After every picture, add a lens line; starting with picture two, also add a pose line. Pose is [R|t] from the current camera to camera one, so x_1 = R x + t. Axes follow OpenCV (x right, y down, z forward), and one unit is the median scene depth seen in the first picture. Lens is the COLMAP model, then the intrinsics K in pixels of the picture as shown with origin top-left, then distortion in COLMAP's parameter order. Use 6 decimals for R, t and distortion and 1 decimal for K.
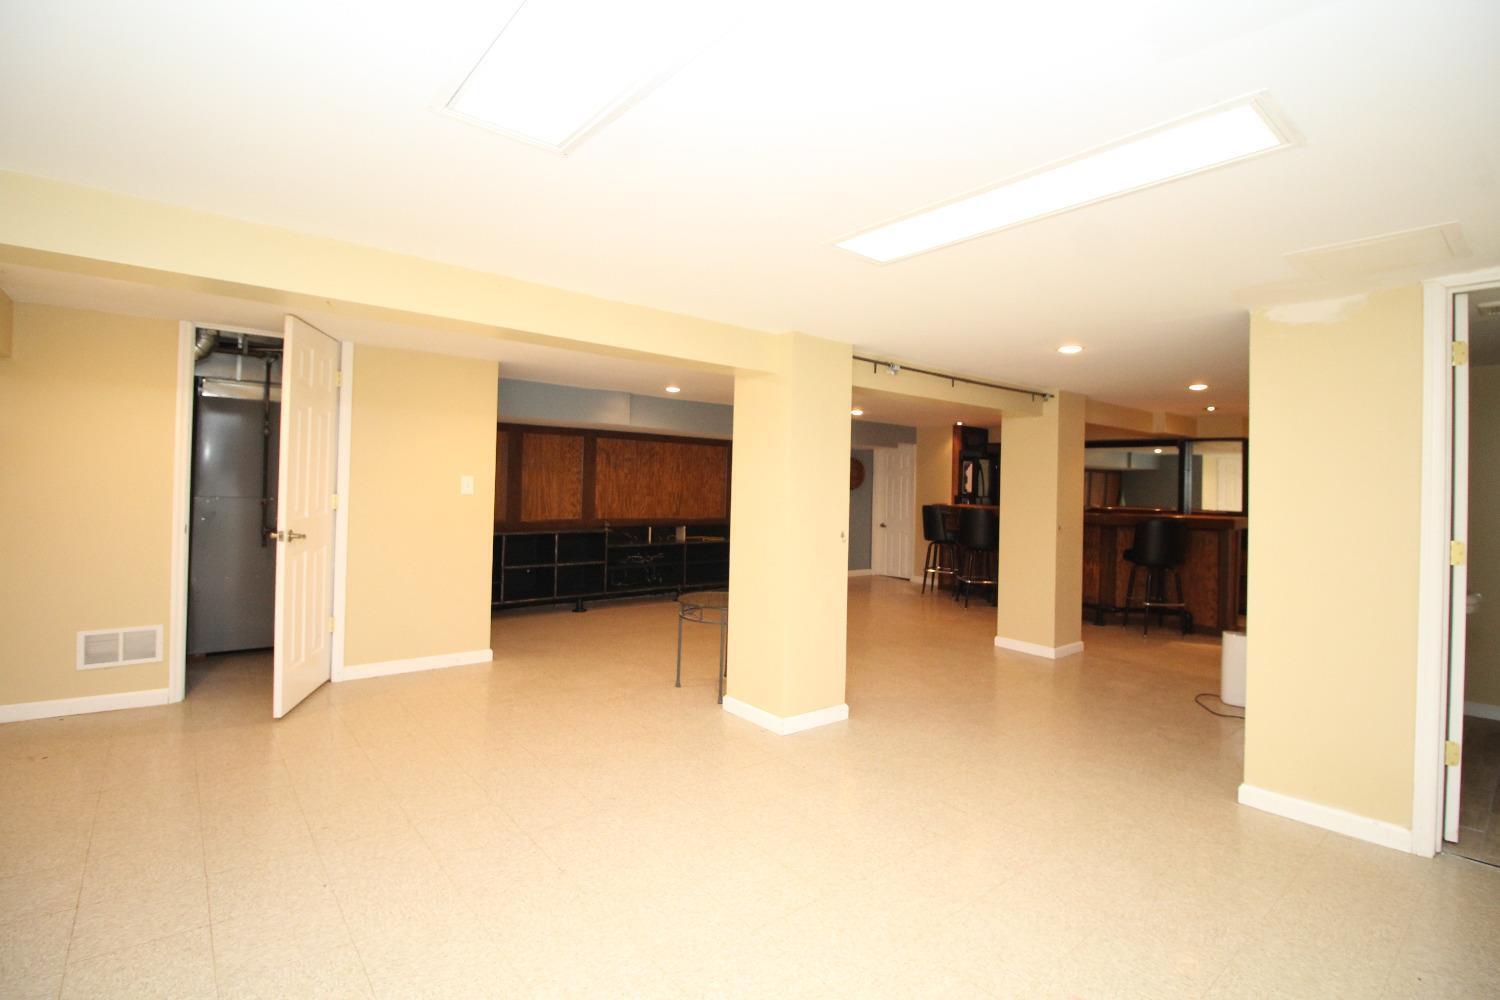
lens RADIAL K [[695.6, 0, 750.6], [0, 695.6, 479.7], [0, 0, 1]] dist [-0.018769, -0.000208]
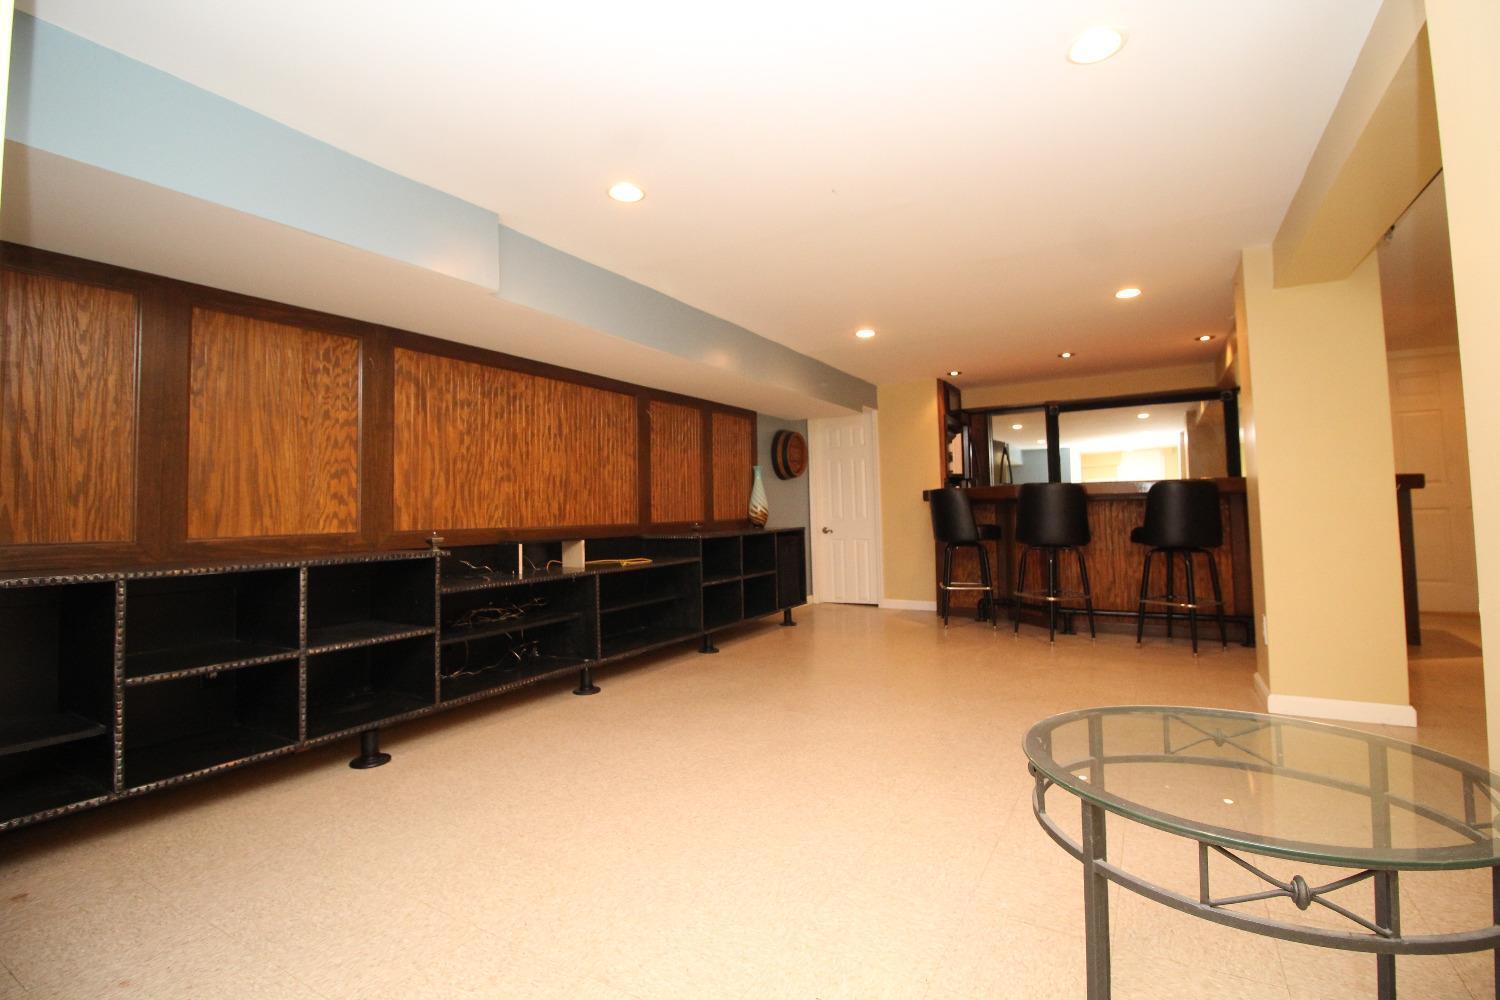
lens RADIAL K [[695.6, 0, 750.6], [0, 695.6, 479.7], [0, 0, 1]] dist [-0.018769, -0.000208]
pose [[0.939817, -0.029965, 0.340362, -0.155606], [0.044558, 0.998389, -0.035138, 0.047662], [-0.338761, 0.048189, 0.939638, 0.498945]]
